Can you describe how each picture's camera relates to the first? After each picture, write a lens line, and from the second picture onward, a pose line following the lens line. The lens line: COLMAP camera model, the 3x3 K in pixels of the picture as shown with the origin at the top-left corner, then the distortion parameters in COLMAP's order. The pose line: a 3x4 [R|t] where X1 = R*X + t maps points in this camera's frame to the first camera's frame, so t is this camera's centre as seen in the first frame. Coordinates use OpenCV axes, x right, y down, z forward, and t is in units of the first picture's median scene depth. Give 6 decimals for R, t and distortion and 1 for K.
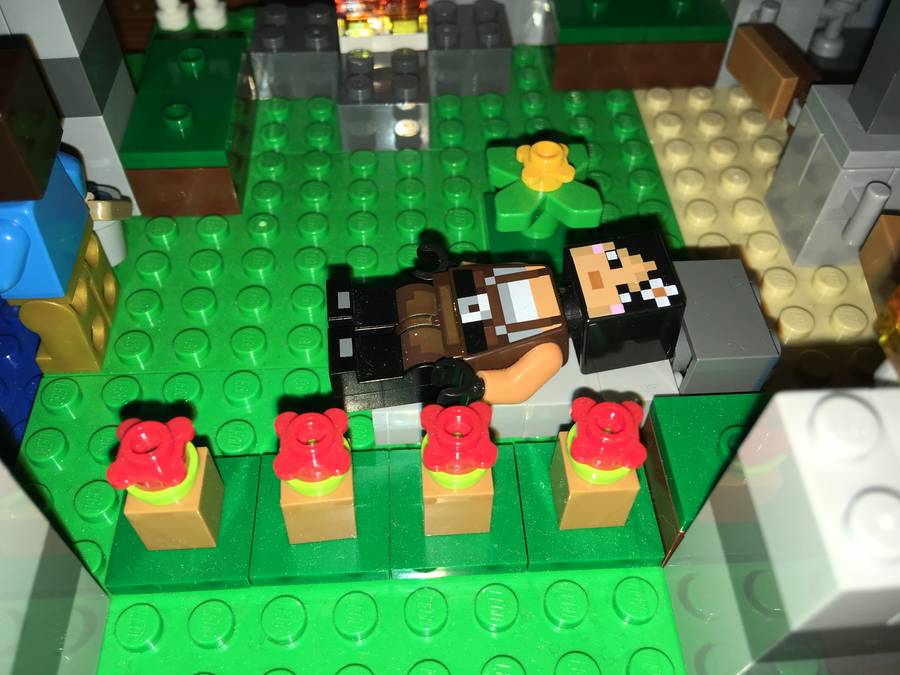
lens RADIAL K [[831.7, 0, 452.4], [0, 831.7, 330.0], [0, 0, 1]] dist [0.052214, 0.000000]
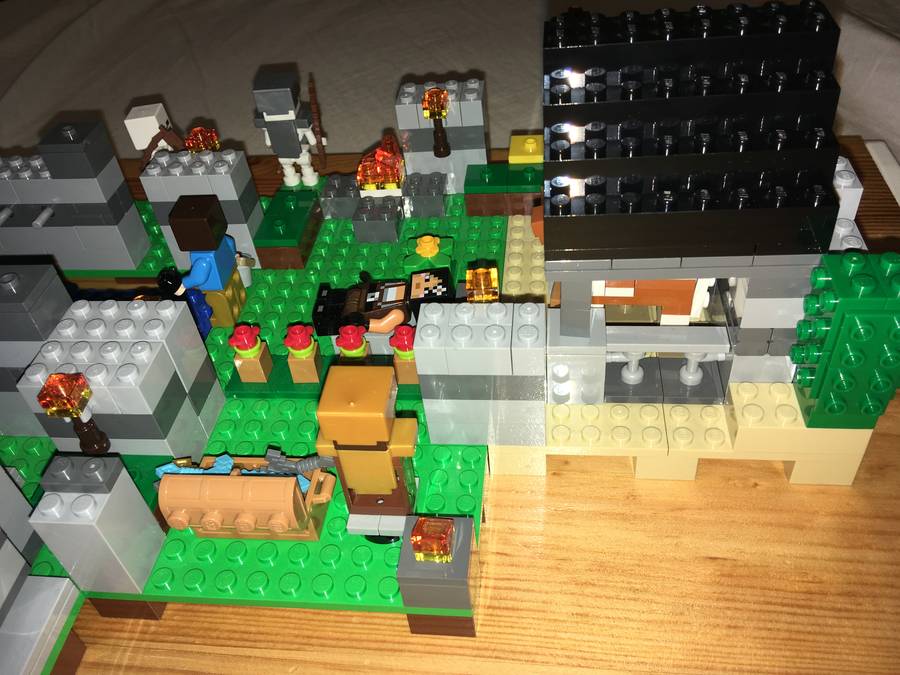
lens RADIAL K [[799.4, 0, 458.5], [0, 799.4, 341.7], [0, 0, 1]] dist [0.088371, -0.140714]
pose [[0.982392, 0.032962, -0.183902, 0.722577], [-0.057219, 0.990097, -0.128195, 0.399609], [0.177855, 0.136461, 0.974549, -1.278540]]
